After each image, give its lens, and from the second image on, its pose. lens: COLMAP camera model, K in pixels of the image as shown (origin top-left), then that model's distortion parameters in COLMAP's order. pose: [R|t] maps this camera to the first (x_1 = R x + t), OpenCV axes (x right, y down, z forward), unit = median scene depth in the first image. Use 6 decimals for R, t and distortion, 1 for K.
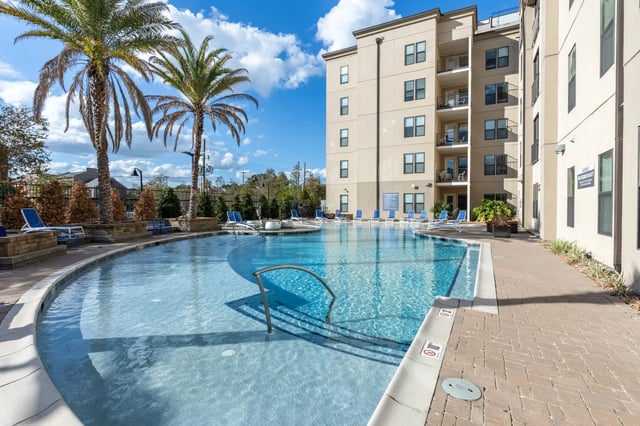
lens RADIAL K [[307.0, 0, 319.4], [0, 307.0, 211.3], [0, 0, 1]] dist [-0.005139, -0.000546]
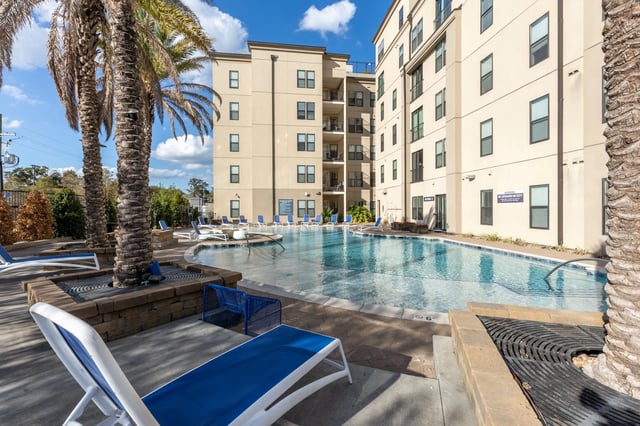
lens RADIAL K [[291.6, 0, 321.8], [0, 291.6, 211.8], [0, 0, 1]] dist [0.002803, 0.000005]
pose [[0.795985, -0.010532, 0.605225, -0.309943], [0.014643, 0.999891, -0.001858, -0.011481], [-0.605139, 0.010341, 0.796052, 0.091240]]
